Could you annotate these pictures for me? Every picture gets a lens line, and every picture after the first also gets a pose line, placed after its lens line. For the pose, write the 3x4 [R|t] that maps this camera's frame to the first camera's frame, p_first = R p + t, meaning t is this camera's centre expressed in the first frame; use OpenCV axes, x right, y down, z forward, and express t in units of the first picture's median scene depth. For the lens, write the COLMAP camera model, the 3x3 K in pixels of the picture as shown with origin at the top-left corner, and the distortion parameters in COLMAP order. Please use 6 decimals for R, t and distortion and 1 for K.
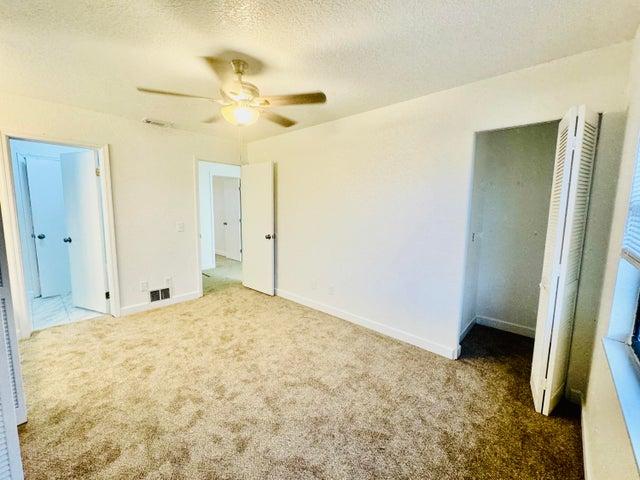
lens RADIAL K [[267.9, 0, 320.0], [0, 267.9, 240.0], [0, 0, 1]] dist [0.000958, 0.000014]
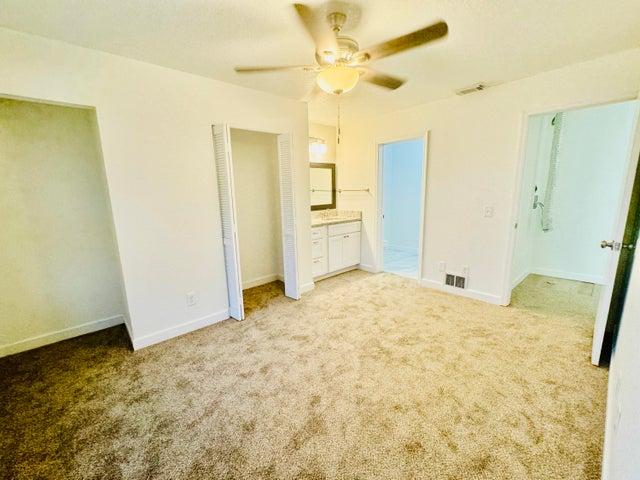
lens RADIAL K [[267.9, 0, 320.0], [0, 267.9, 240.0], [0, 0, 1]] dist [0.000958, 0.000014]
pose [[-0.085674, 0.178227, -0.980253, 0.464732], [-0.095463, 0.977875, 0.186138, -0.092924], [0.991739, 0.109525, -0.066764, 0.743209]]
